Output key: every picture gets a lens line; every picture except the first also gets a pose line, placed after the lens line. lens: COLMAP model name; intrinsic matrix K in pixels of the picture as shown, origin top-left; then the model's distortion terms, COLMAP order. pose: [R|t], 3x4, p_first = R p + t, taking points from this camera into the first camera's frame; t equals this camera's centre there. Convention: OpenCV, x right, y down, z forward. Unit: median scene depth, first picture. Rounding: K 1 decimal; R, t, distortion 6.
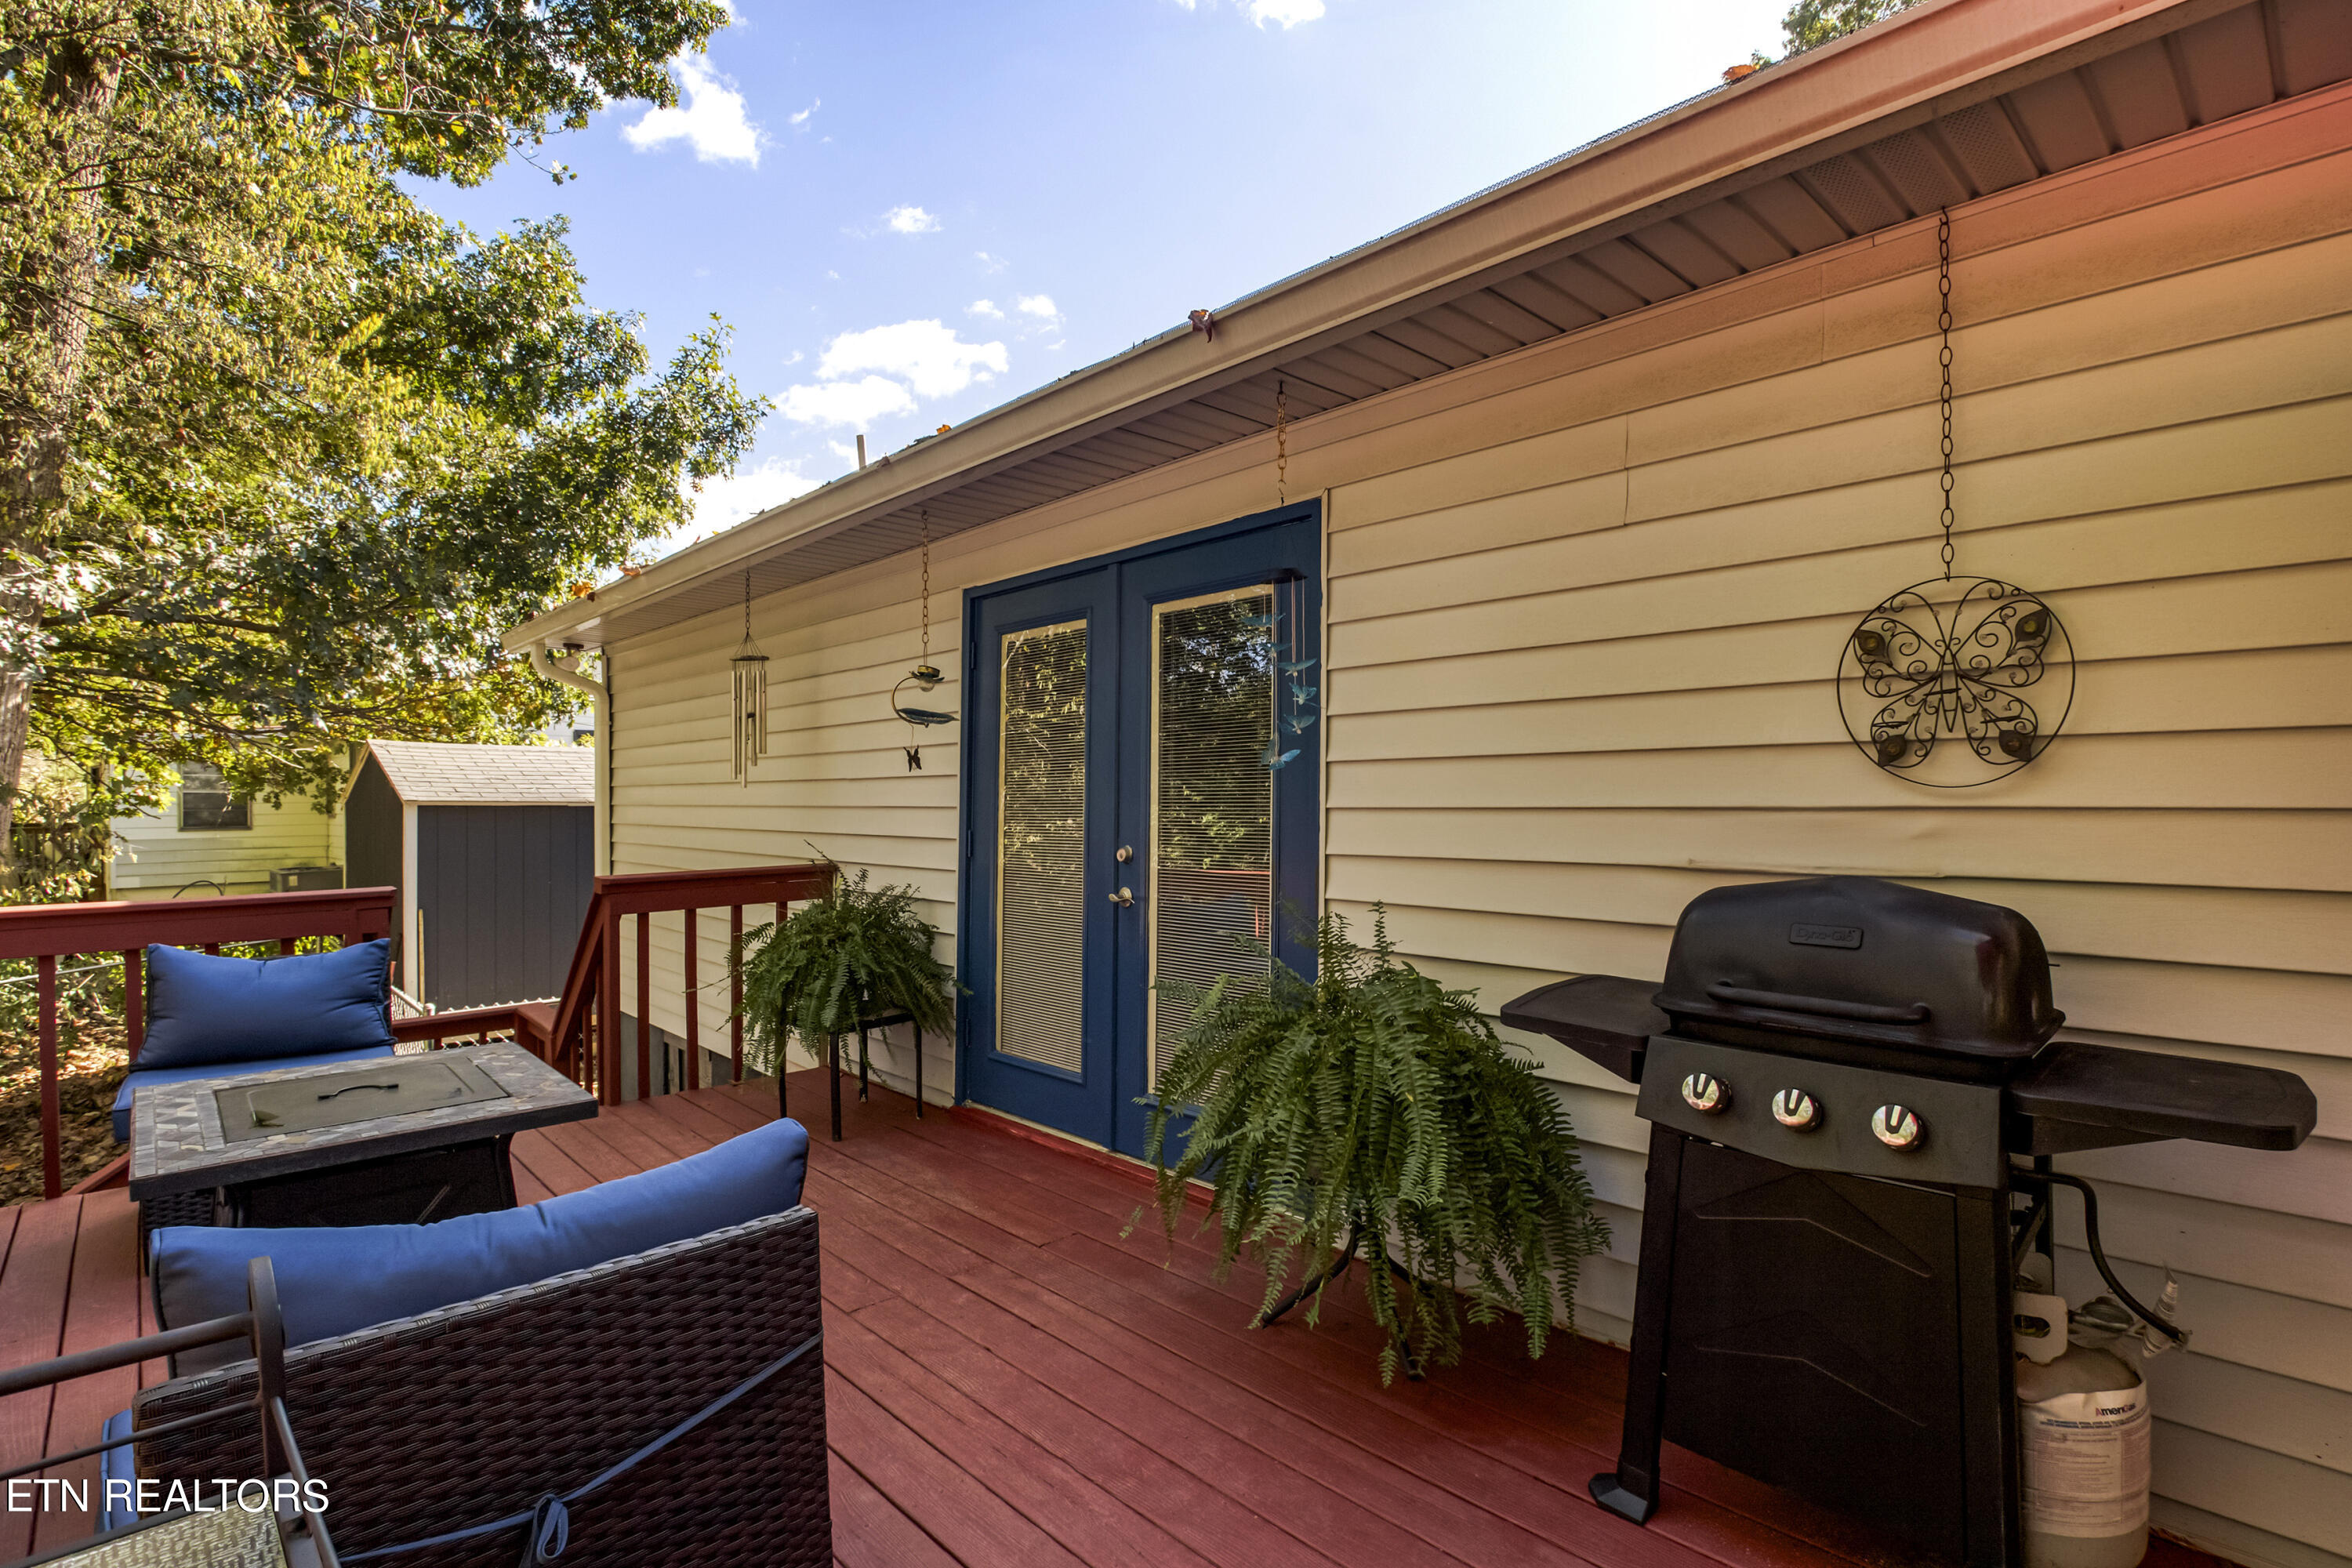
lens RADIAL K [[1154.2, 0, 1171.9], [0, 1154.2, 792.7], [0, 0, 1]] dist [-0.001918, -0.000082]
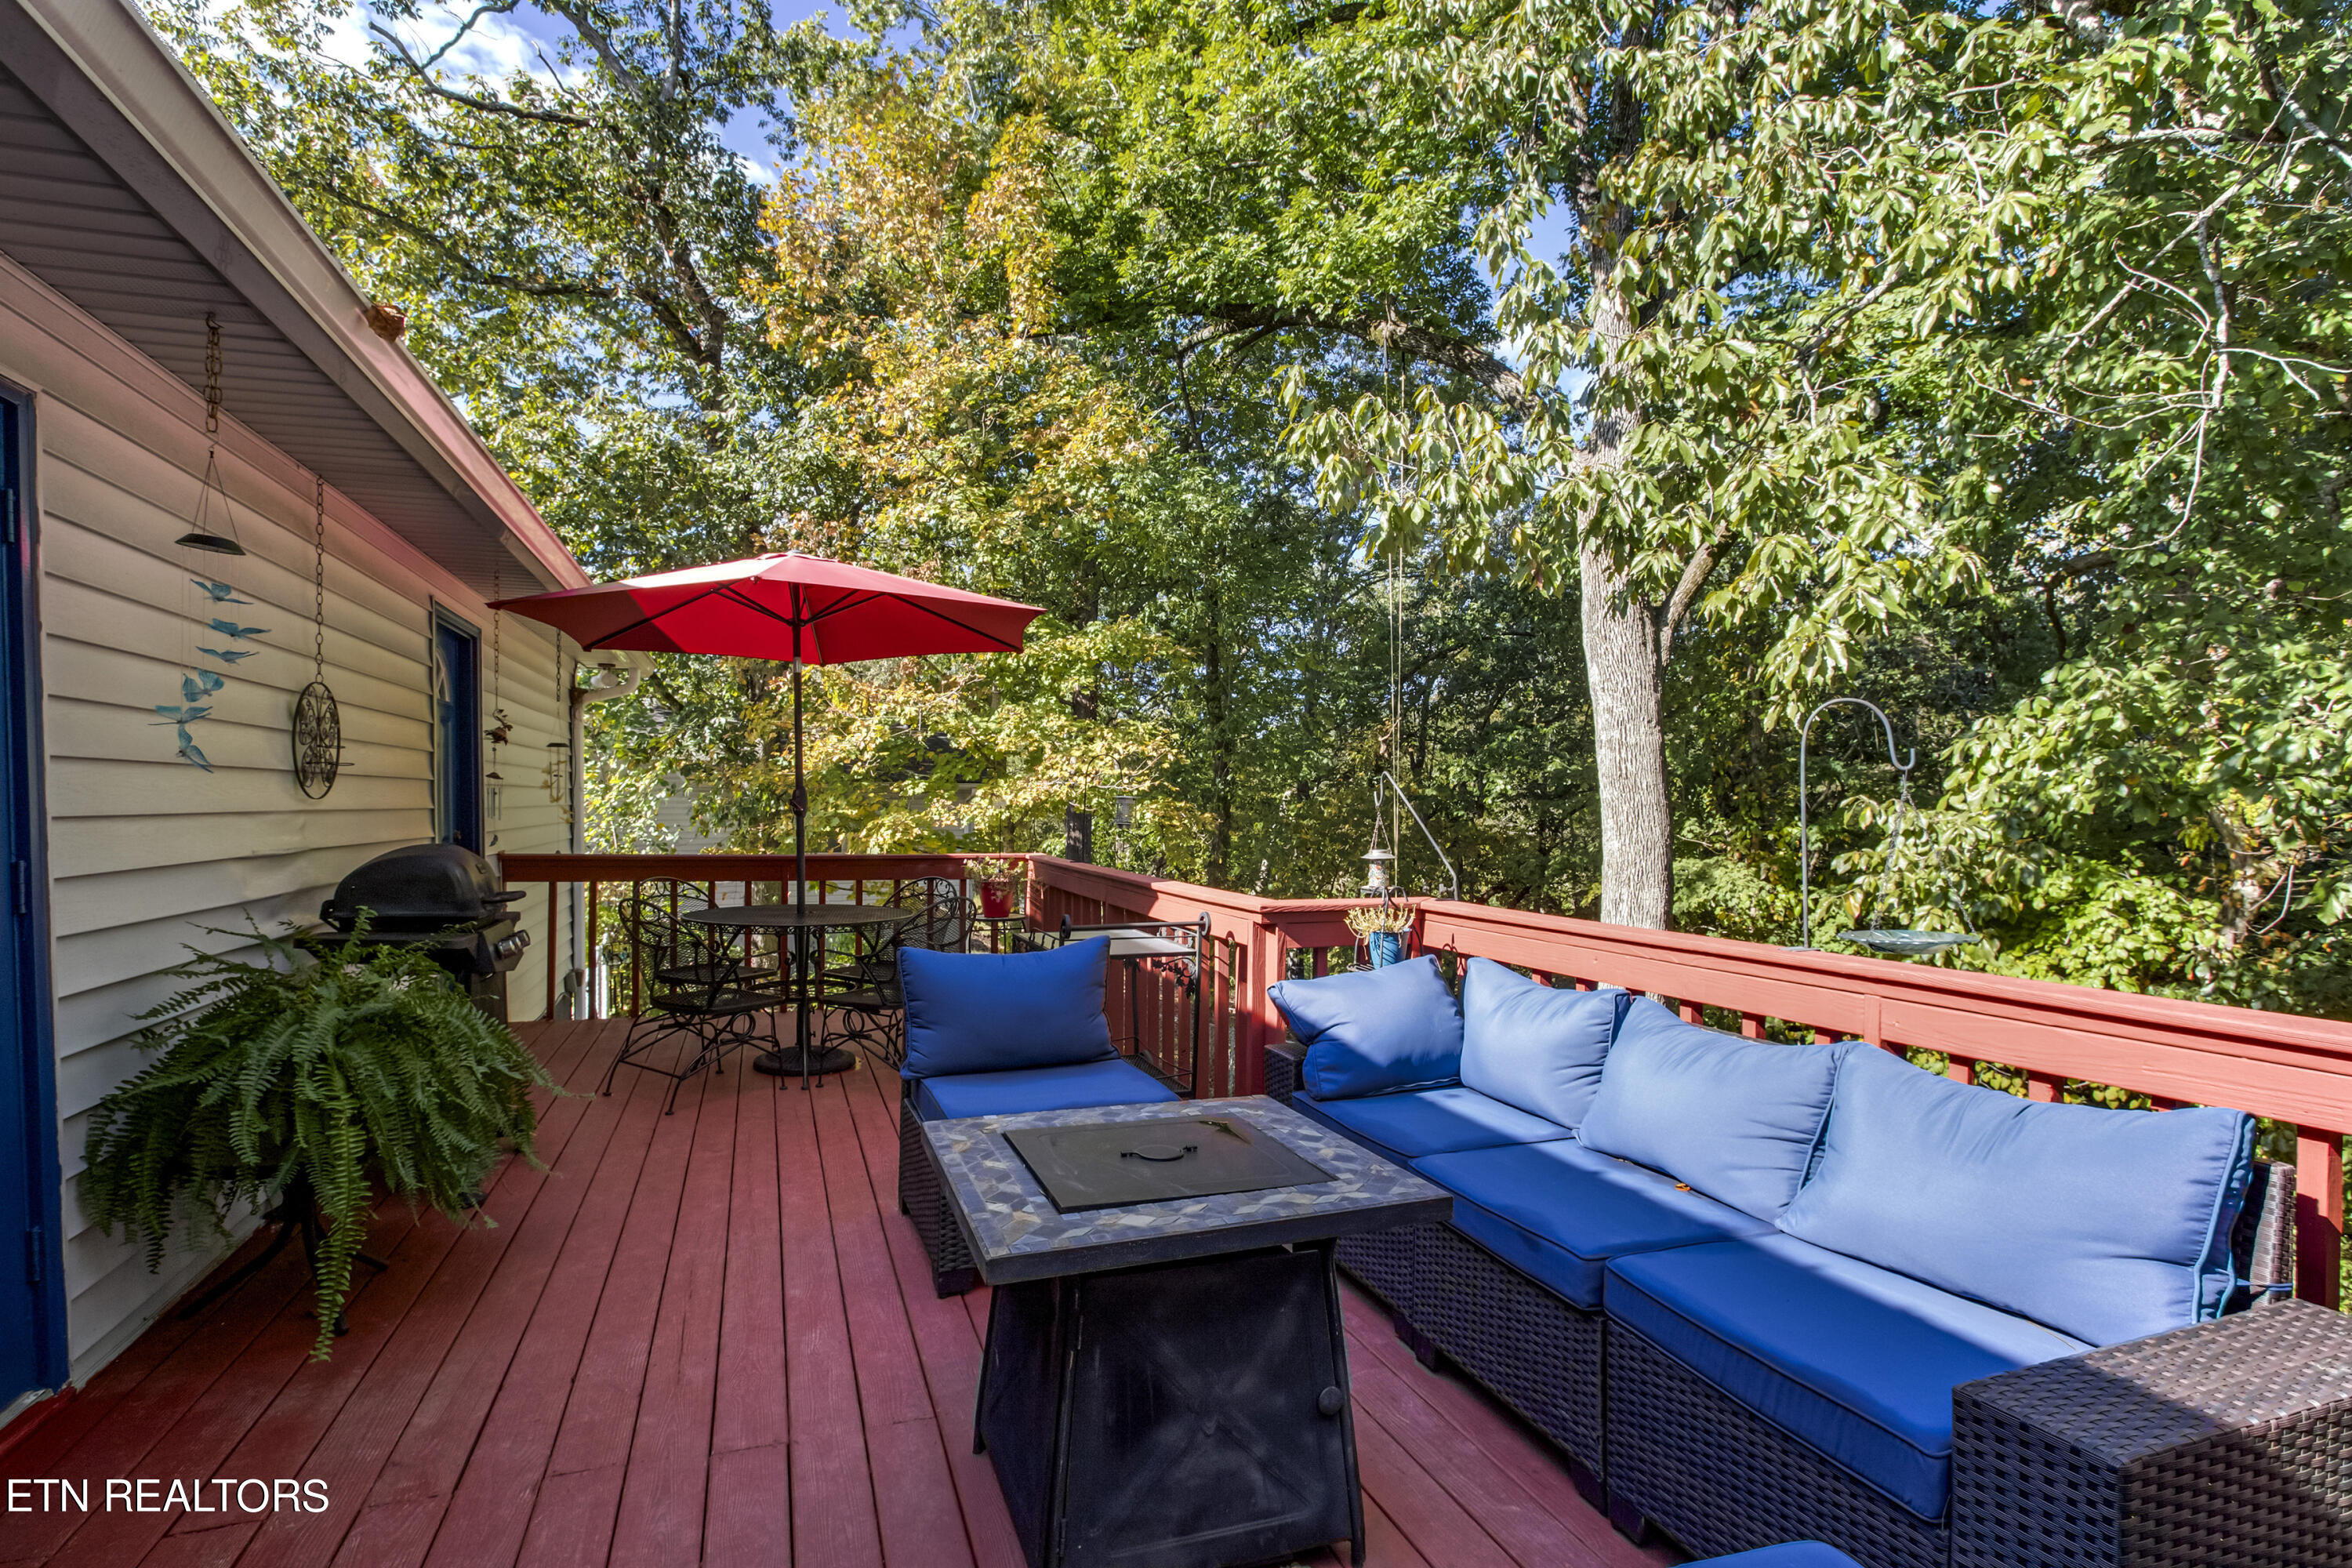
lens RADIAL K [[1154.2, 0, 1172.8], [0, 1154.2, 795.0], [0, 0, 1]] dist [-0.001918, -0.000082]
pose [[-0.914892, 0.003648, 0.403683, -0.730304], [0.004734, 0.999987, 0.001694, 0.000317], [-0.403672, 0.003461, -0.914897, 1.220137]]
